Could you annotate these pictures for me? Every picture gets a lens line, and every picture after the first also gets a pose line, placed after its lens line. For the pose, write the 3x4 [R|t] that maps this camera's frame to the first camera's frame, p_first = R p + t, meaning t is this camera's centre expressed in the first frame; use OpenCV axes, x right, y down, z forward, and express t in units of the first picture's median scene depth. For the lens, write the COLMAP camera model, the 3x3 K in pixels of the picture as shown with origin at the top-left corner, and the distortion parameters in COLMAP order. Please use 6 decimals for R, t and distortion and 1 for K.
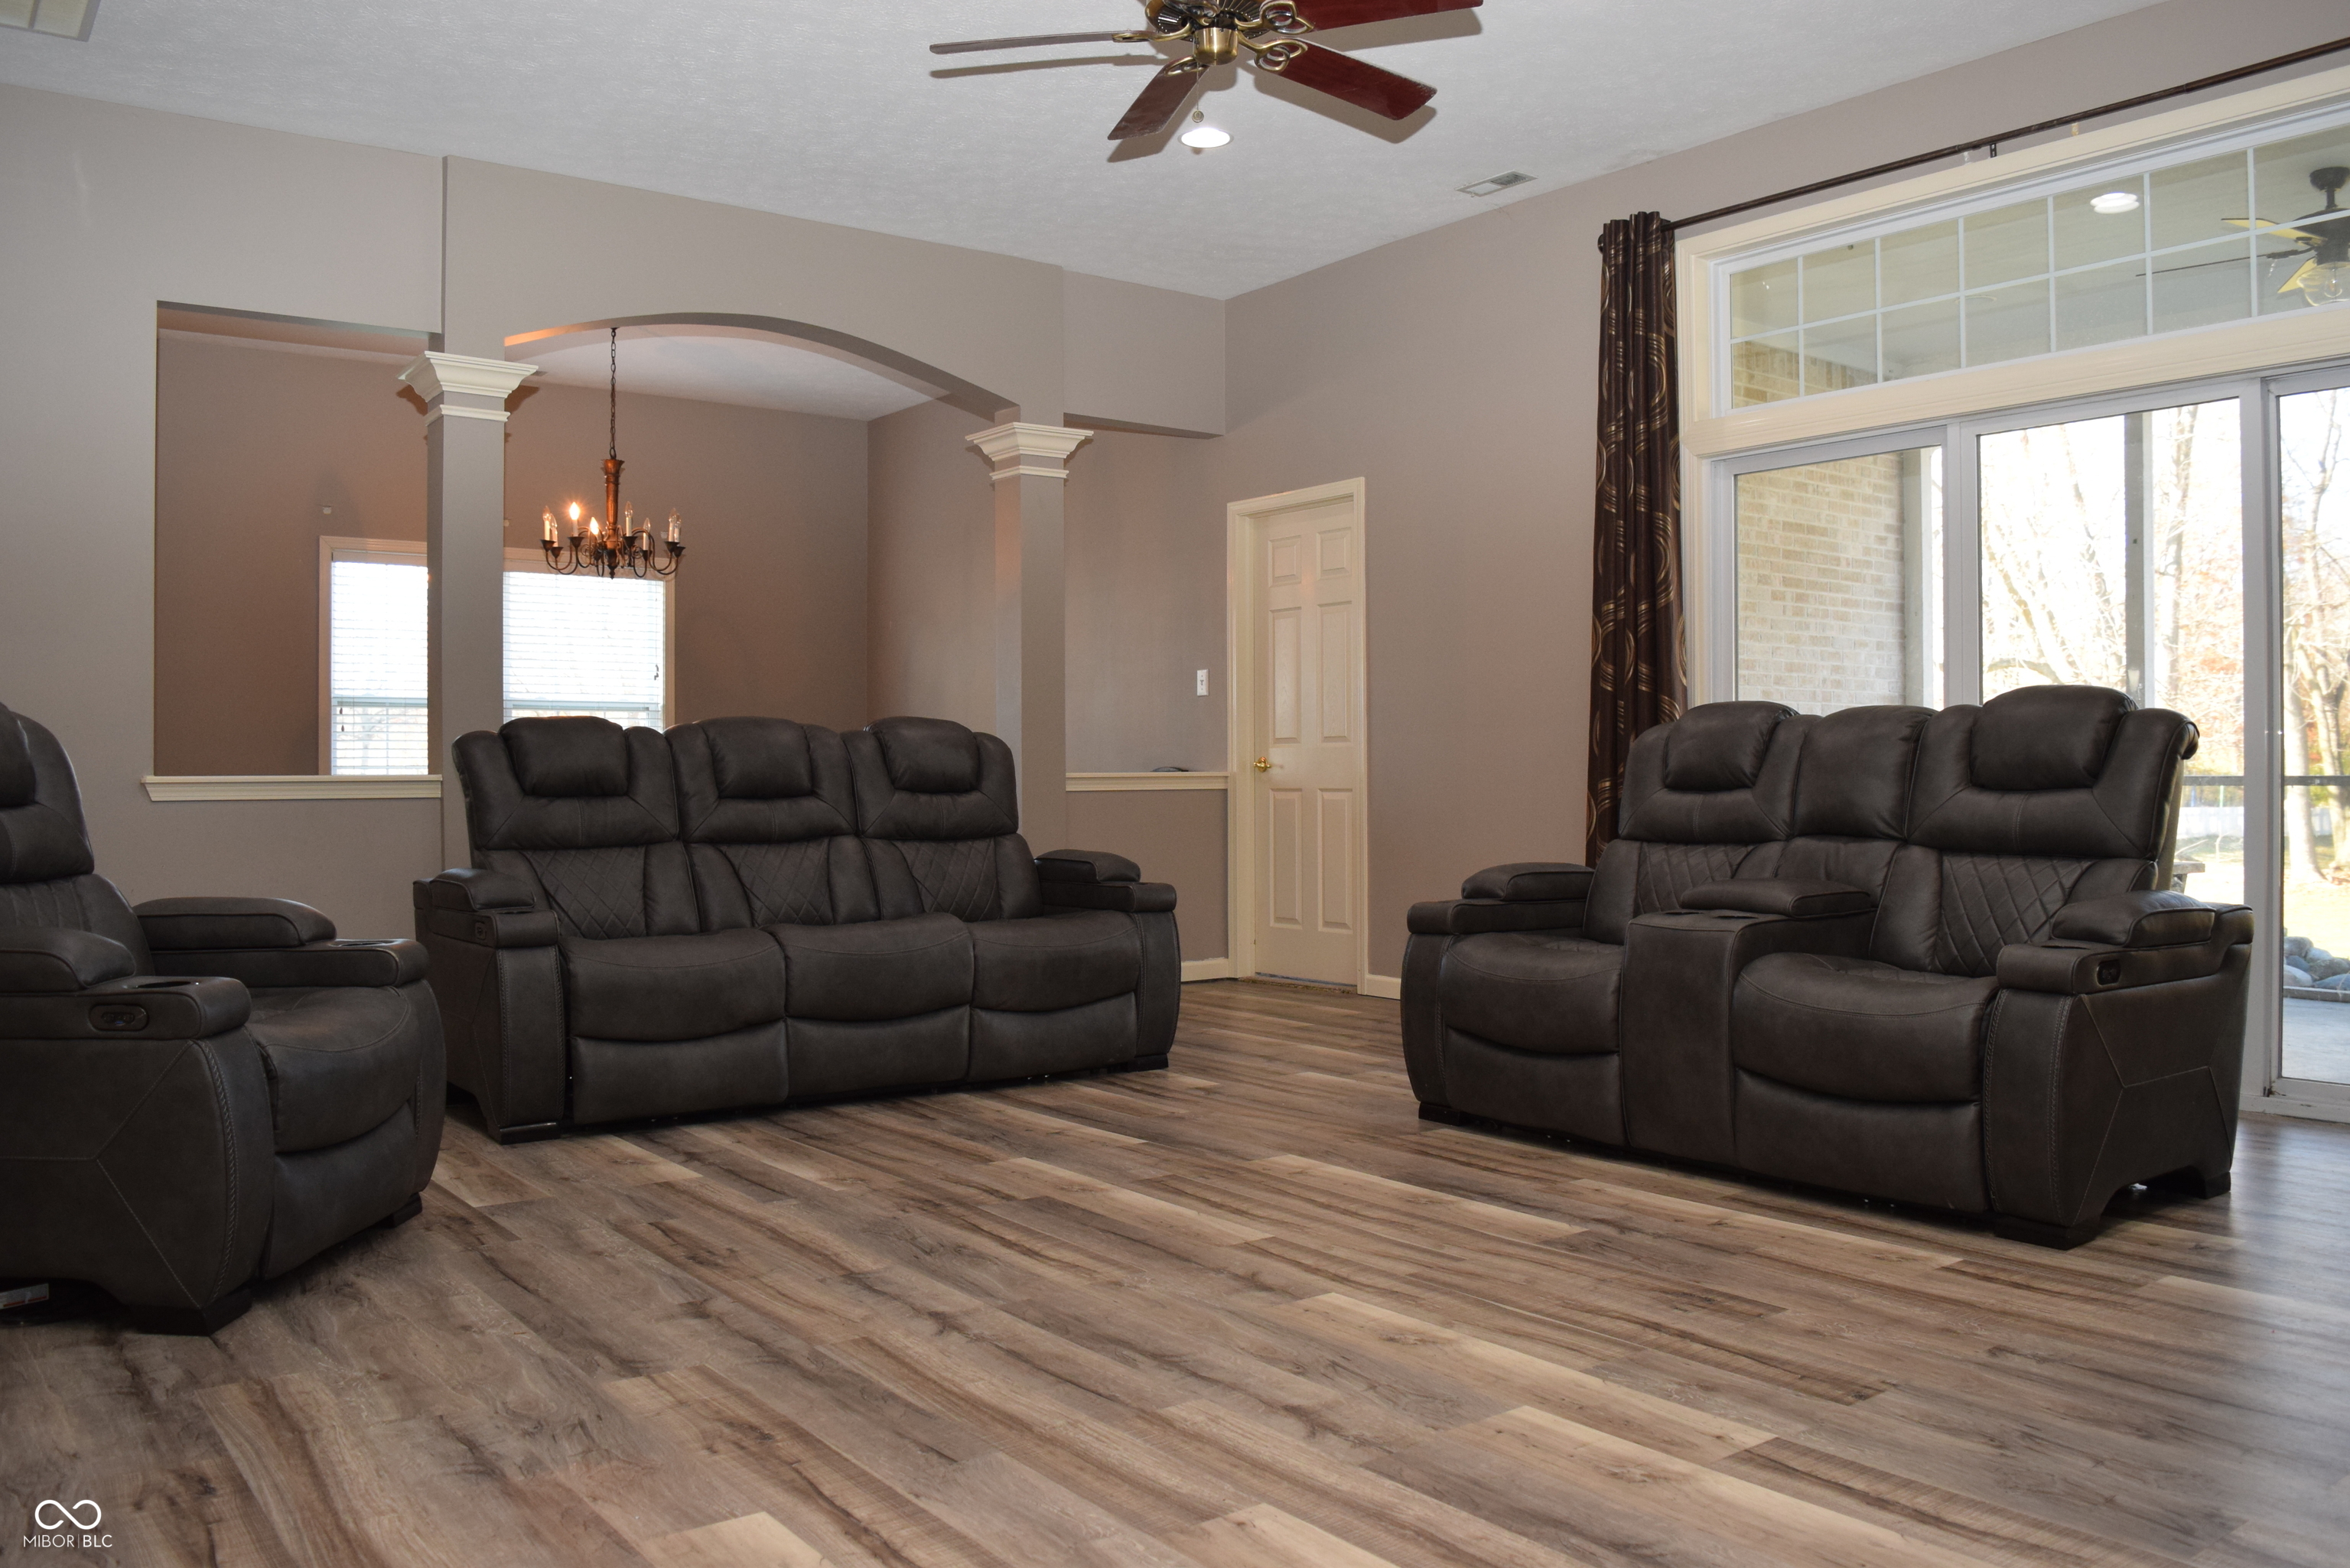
lens RADIAL K [[1853.6, 0, 1167.8], [0, 1853.6, 782.7], [0, 0, 1]] dist [-0.096559, 0.021619]
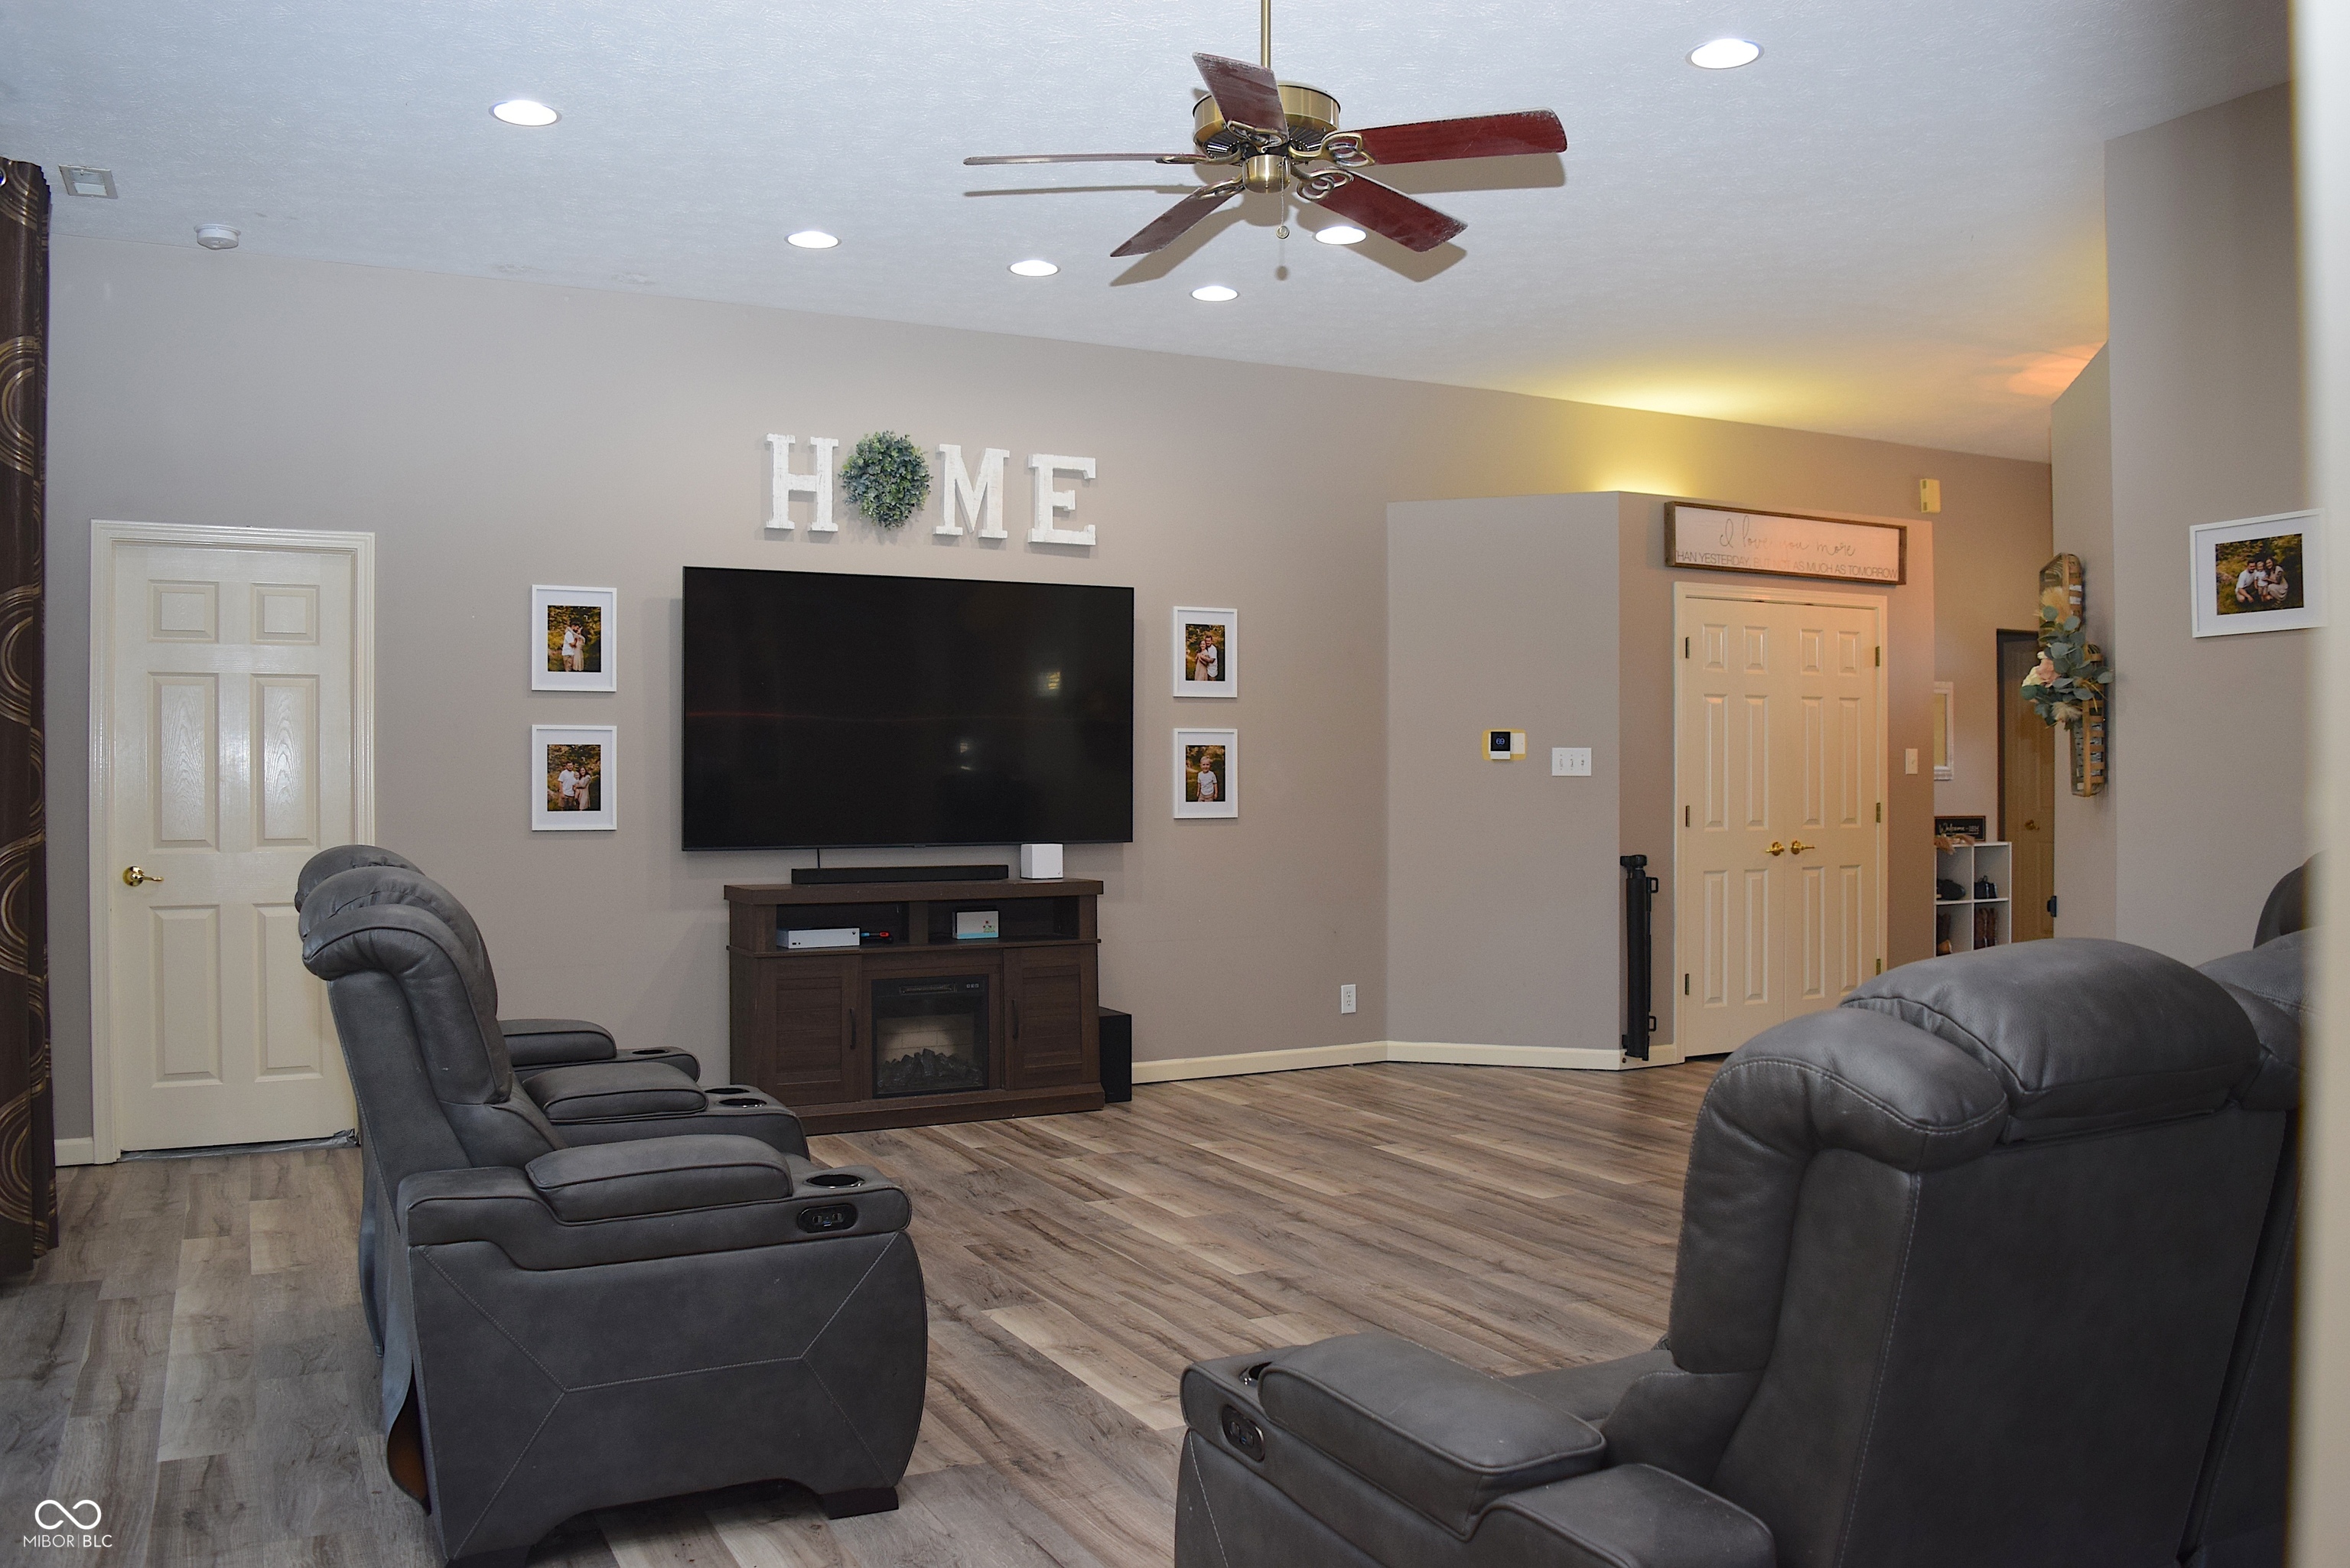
lens RADIAL K [[1853.6, 0, 1185.6], [0, 1853.6, 784.6], [0, 0, 1]] dist [-0.096559, 0.021619]
pose [[-0.987215, 0.005648, 0.159291, -0.103477], [0.007007, 0.999944, 0.007970, -0.118462], [-0.159237, 0.008985, -0.987199, 2.447214]]
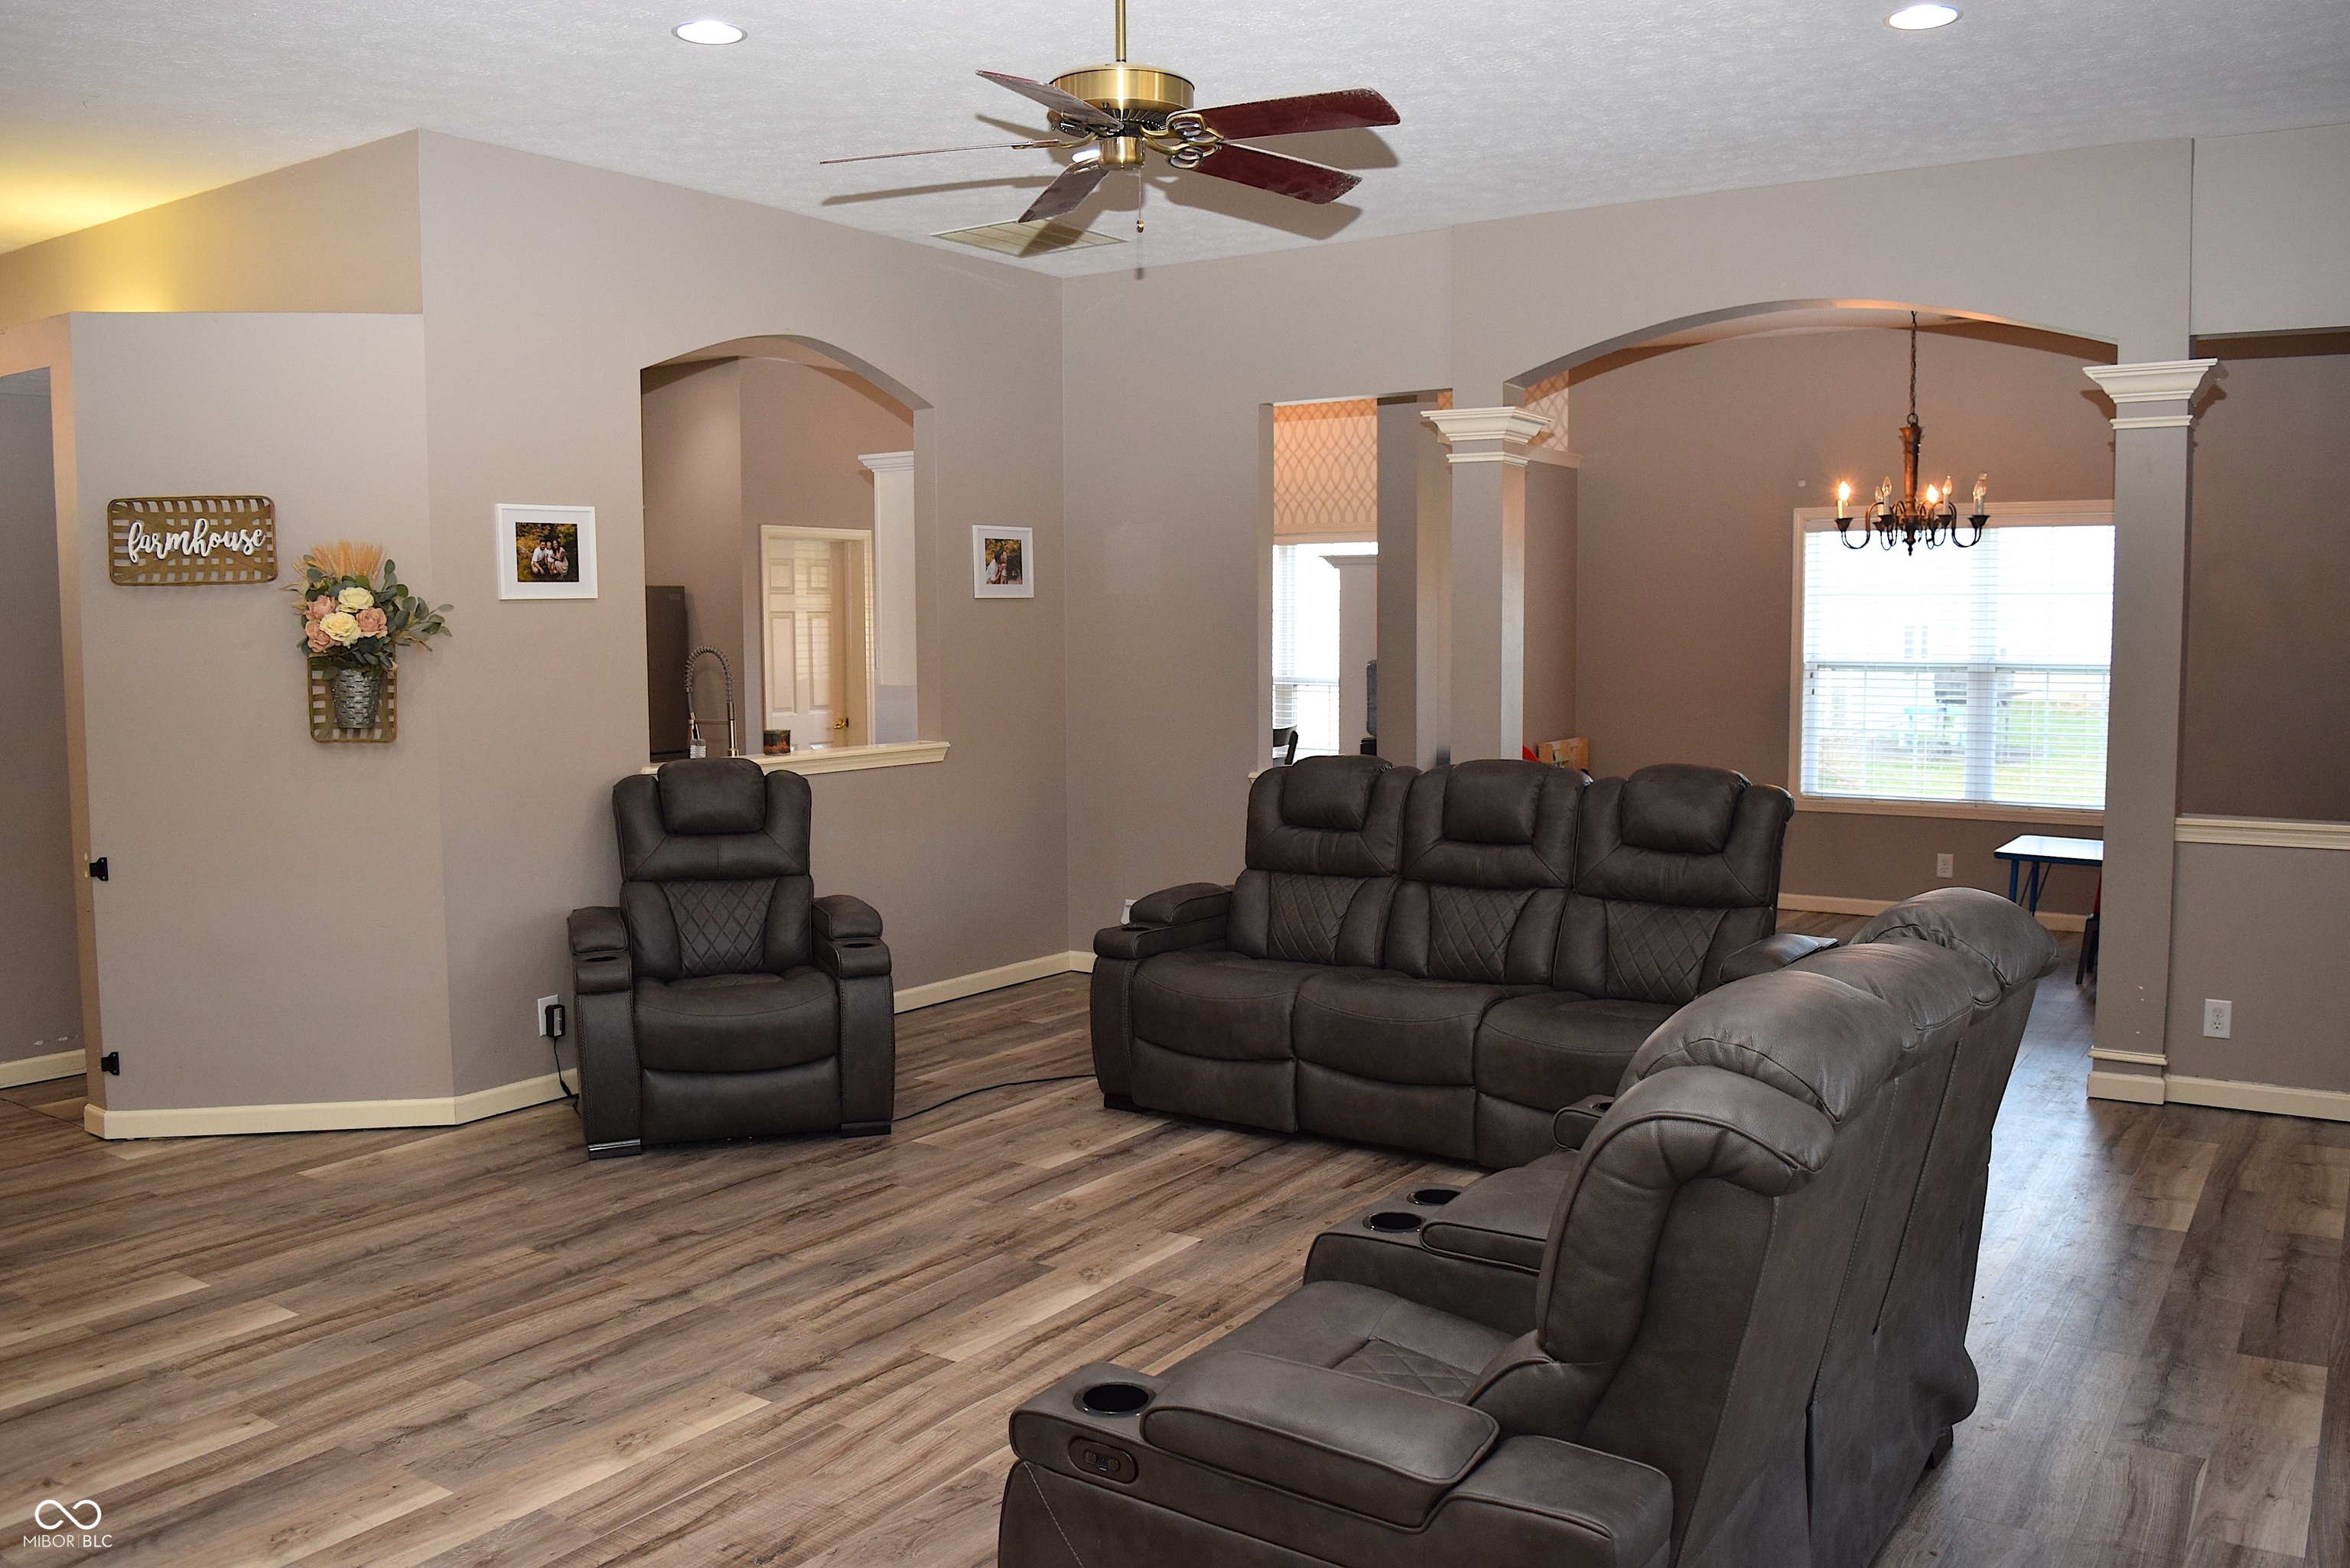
lens RADIAL K [[1853.6, 0, 1174.3], [0, 1853.6, 780.3], [0, 0, 1]] dist [-0.096559, 0.021619]
pose [[0.321690, 0.083534, -0.943153, 1.205769], [-0.000685, 0.996121, 0.087992, -0.203757], [0.946845, -0.027660, 0.320499, 0.894330]]
